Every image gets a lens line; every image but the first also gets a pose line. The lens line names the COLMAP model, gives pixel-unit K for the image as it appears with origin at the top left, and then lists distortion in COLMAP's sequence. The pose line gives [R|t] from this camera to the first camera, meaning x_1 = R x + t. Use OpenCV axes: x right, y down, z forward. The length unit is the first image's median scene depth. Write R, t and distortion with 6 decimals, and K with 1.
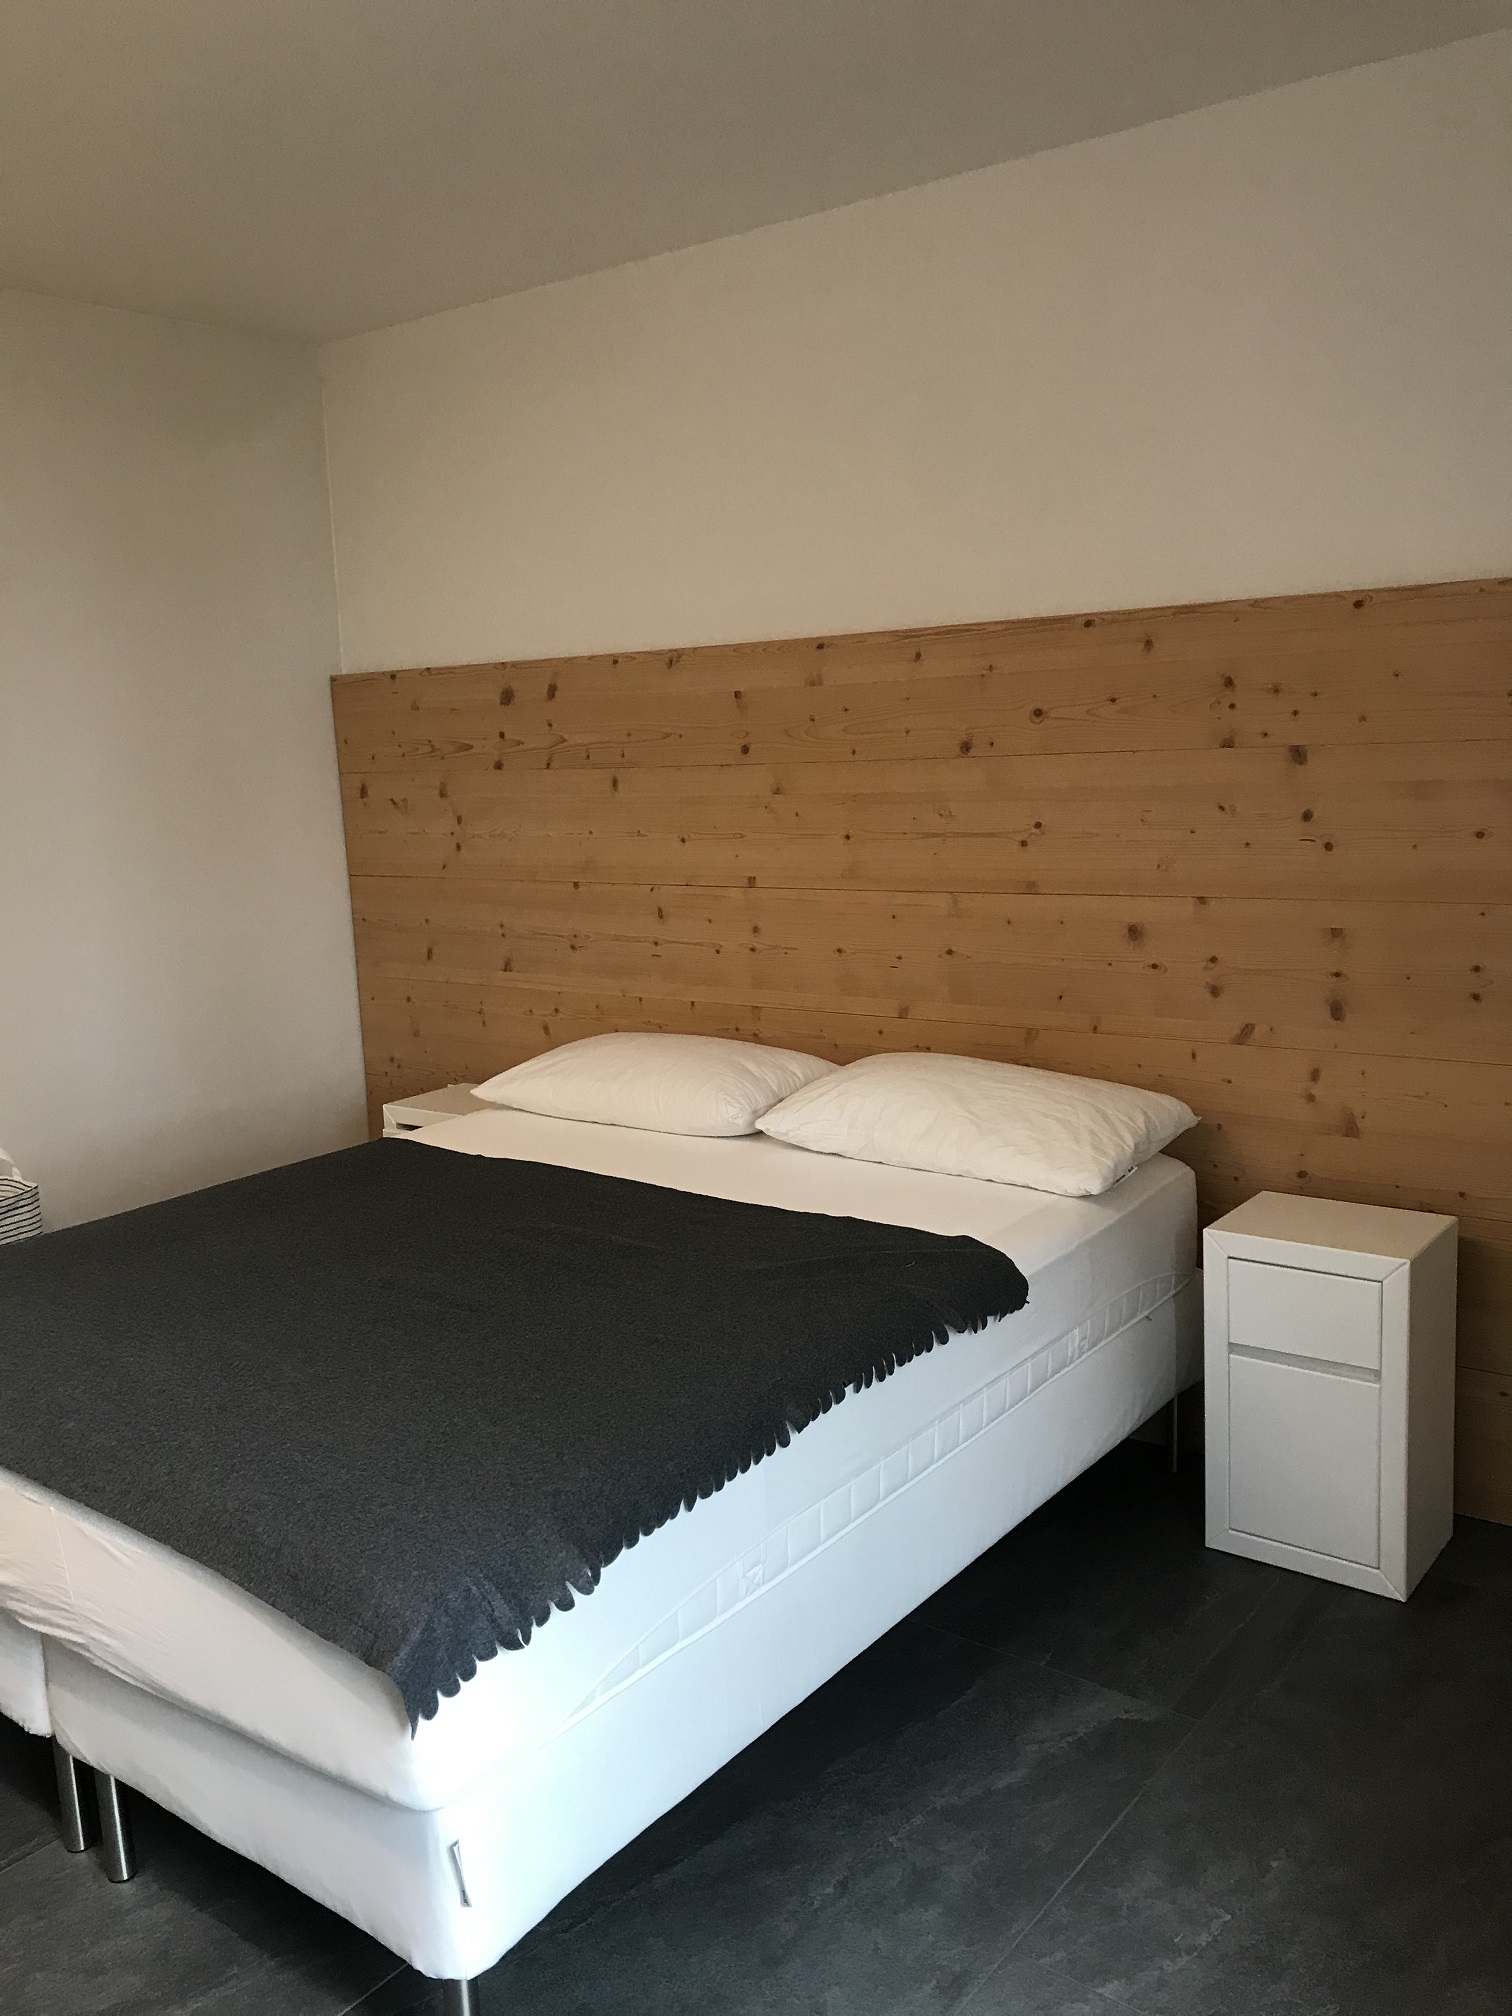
lens RADIAL K [[1665.2, 0, 760.9], [0, 1665.2, 1010.1], [0, 0, 1]] dist [0.032054, -0.029444]
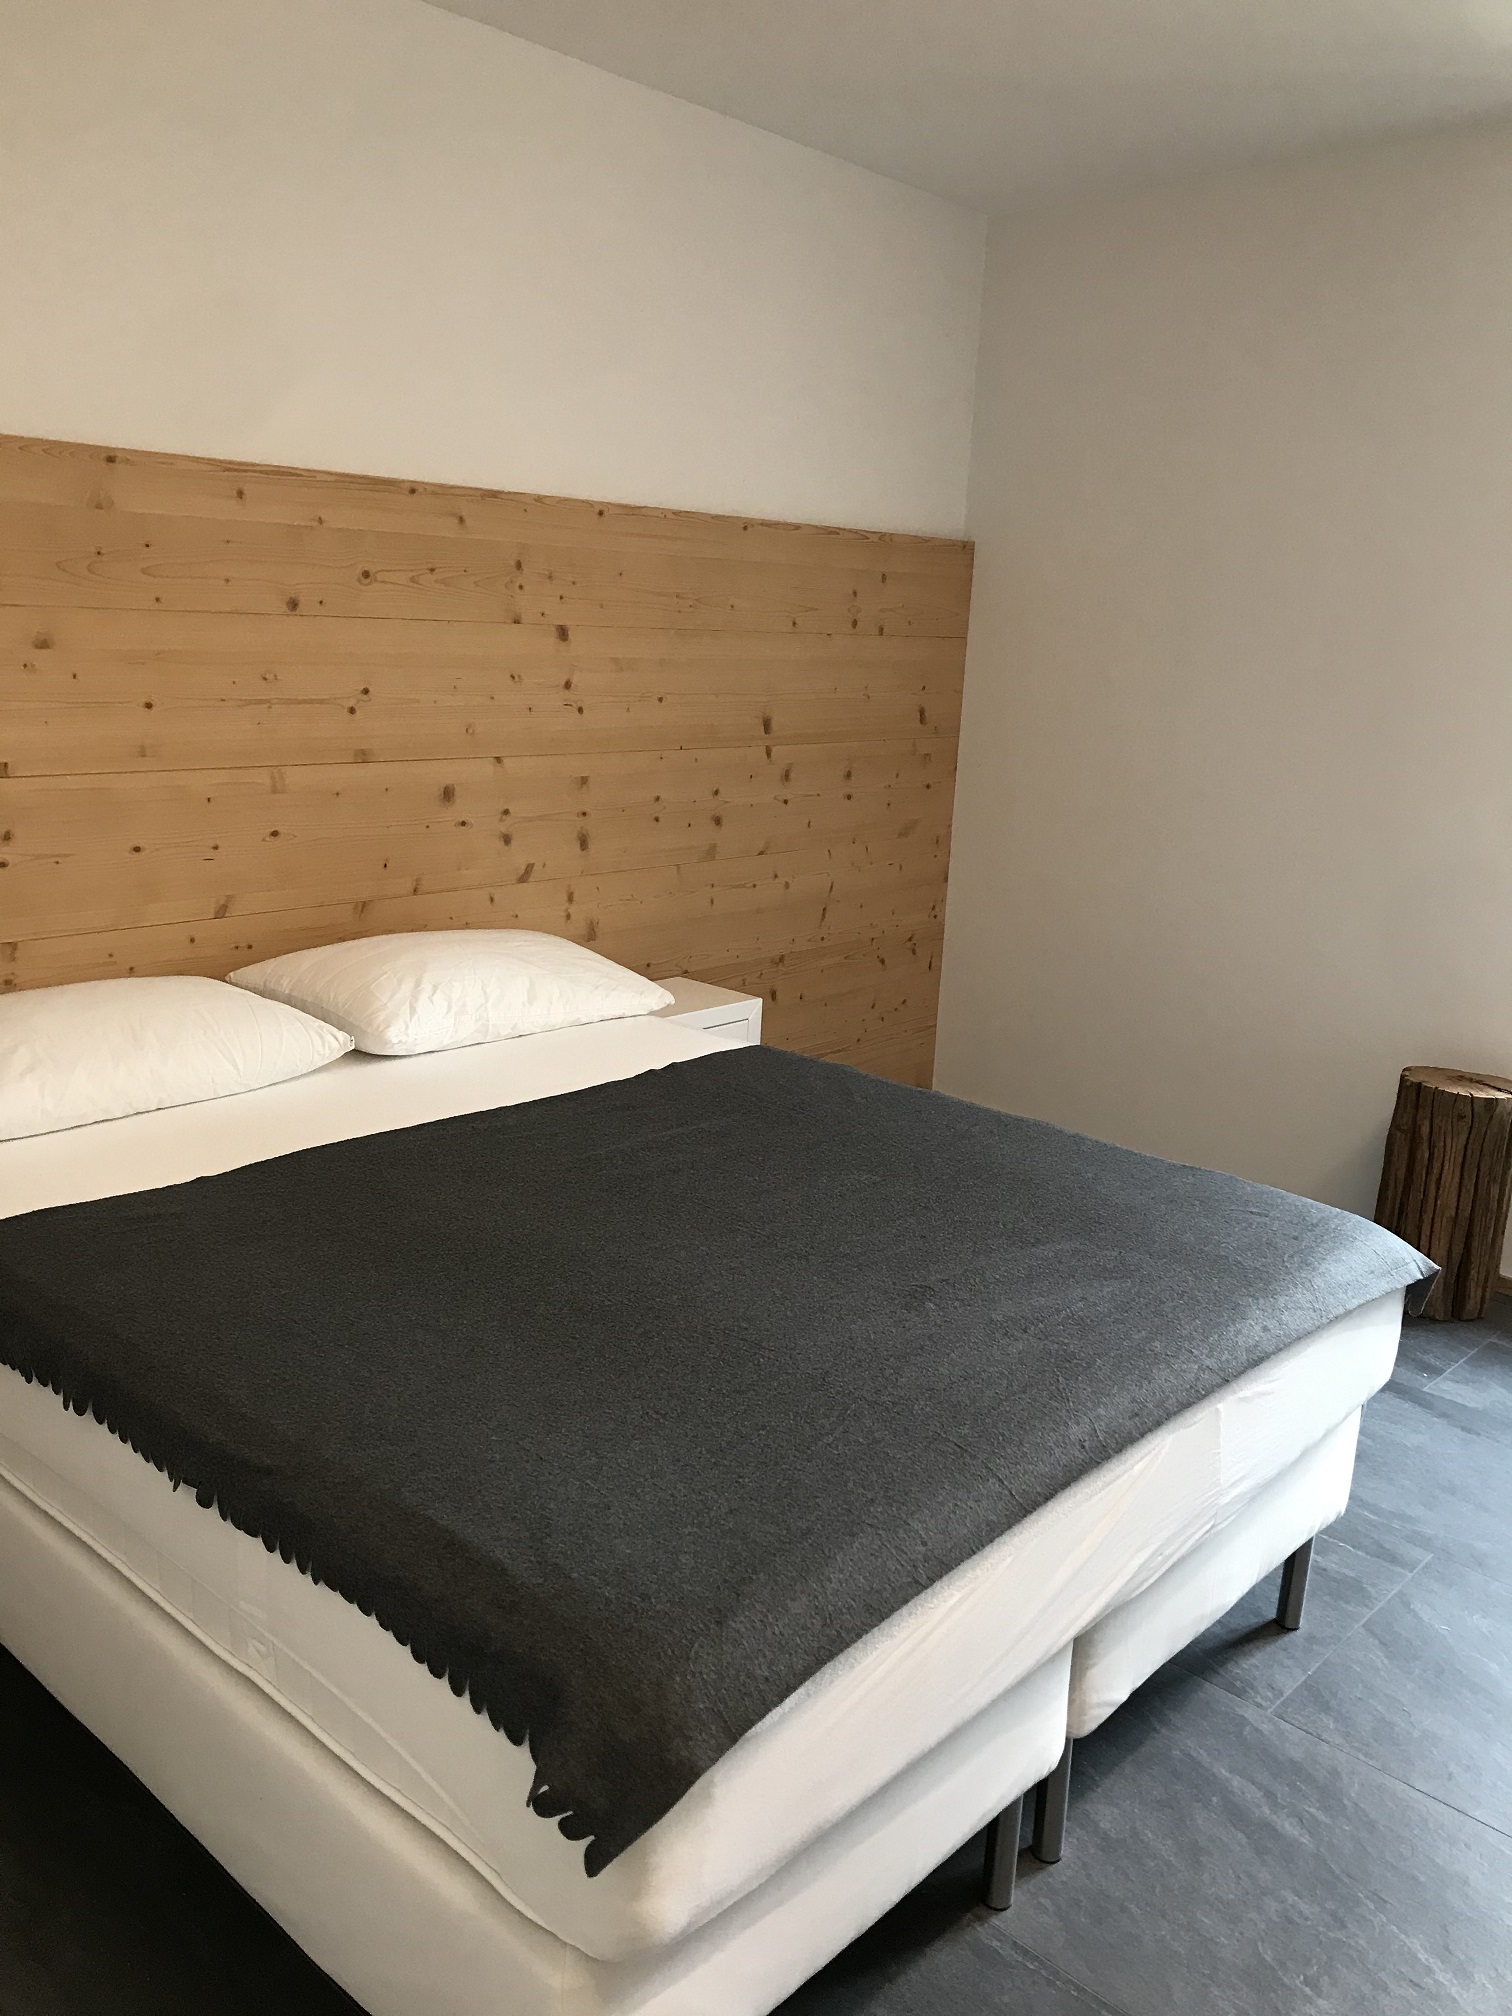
lens RADIAL K [[1665.2, 0, 762.1], [0, 1665.2, 1011.6], [0, 0, 1]] dist [0.032054, -0.029444]
pose [[0.080877, -0.186323, 0.979154, -0.831398], [0.111441, 0.977903, 0.176880, -0.076577], [-0.990475, 0.094812, 0.099854, 0.707868]]
